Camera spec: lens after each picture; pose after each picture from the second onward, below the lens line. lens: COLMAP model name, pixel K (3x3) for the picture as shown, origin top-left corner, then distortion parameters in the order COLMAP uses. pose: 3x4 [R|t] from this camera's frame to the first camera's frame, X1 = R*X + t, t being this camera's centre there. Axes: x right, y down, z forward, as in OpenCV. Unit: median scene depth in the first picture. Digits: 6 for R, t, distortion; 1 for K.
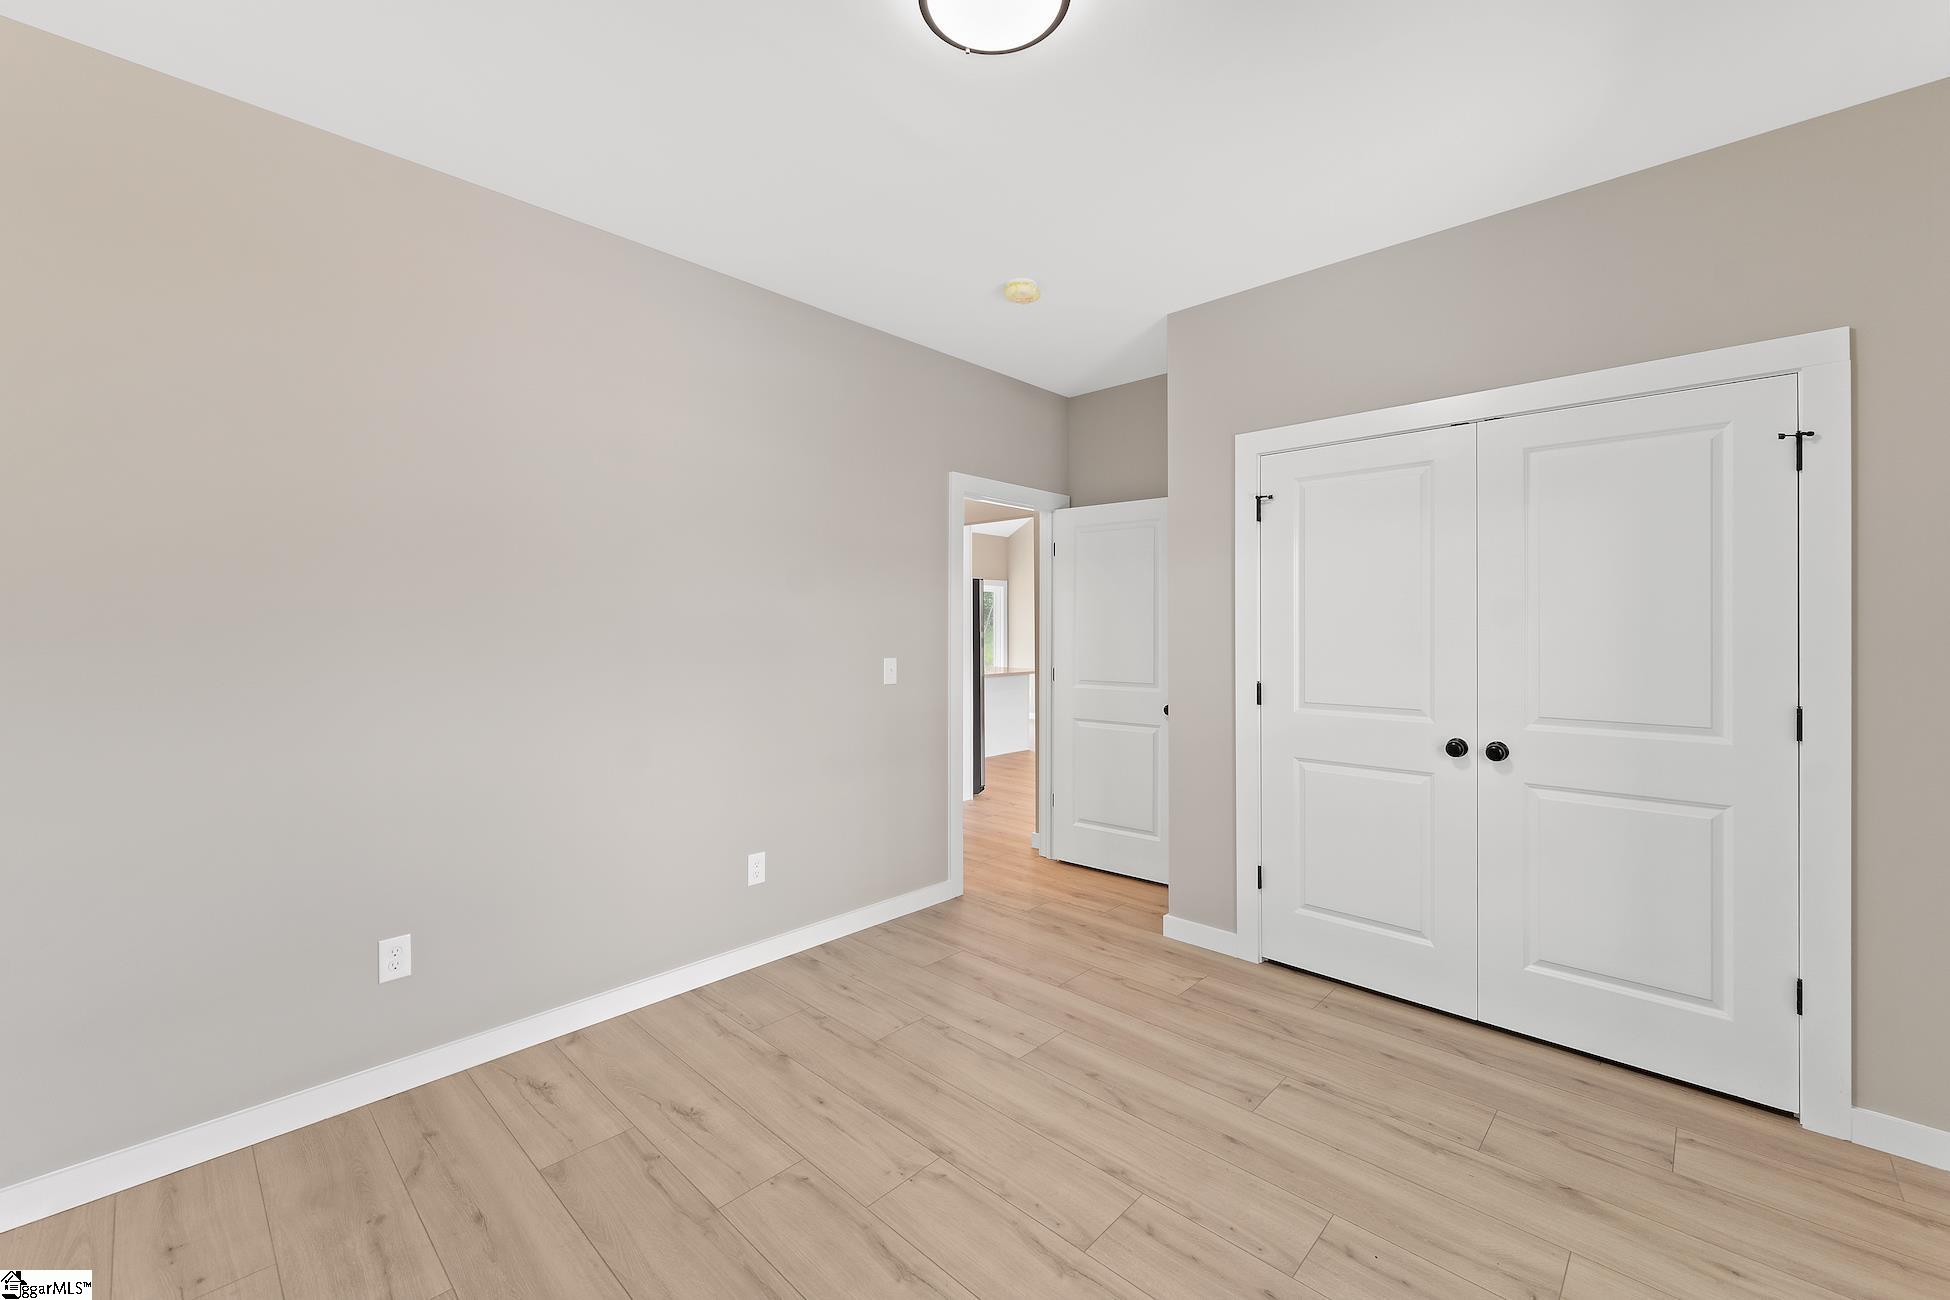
lens RADIAL K [[774.0, 0, 973.3], [0, 774.0, 637.6], [0, 0, 1]] dist [-0.000239, 0.000111]
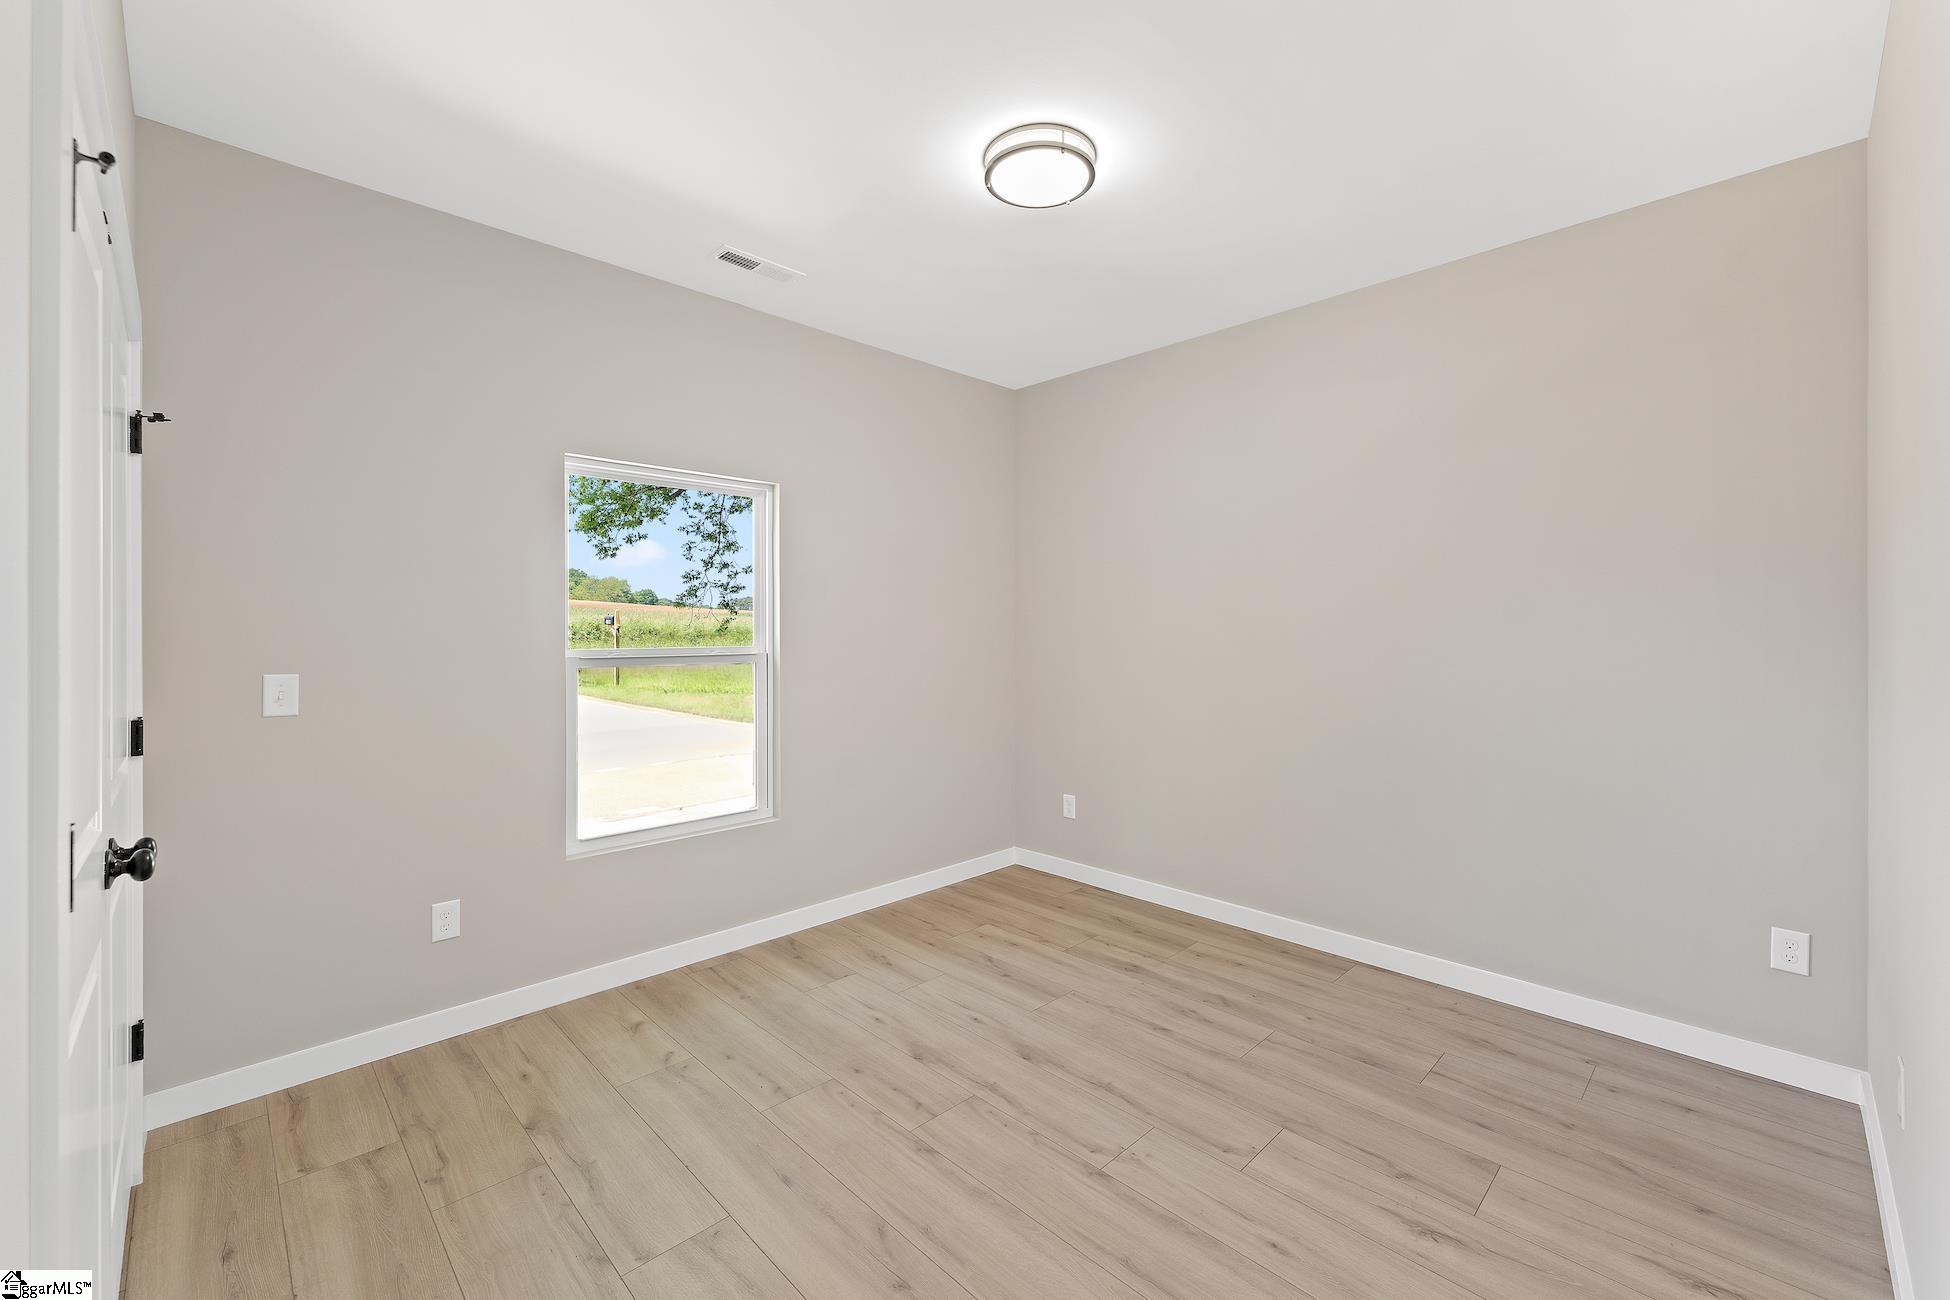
lens RADIAL K [[774.0, 0, 985.0], [0, 774.0, 638.9], [0, 0, 1]] dist [-0.000239, 0.000111]
pose [[-0.999534, 0.002520, 0.030425, 0.070581], [0.003299, 0.999668, 0.025559, -0.018137], [-0.030350, 0.025648, -0.999210, 1.963595]]
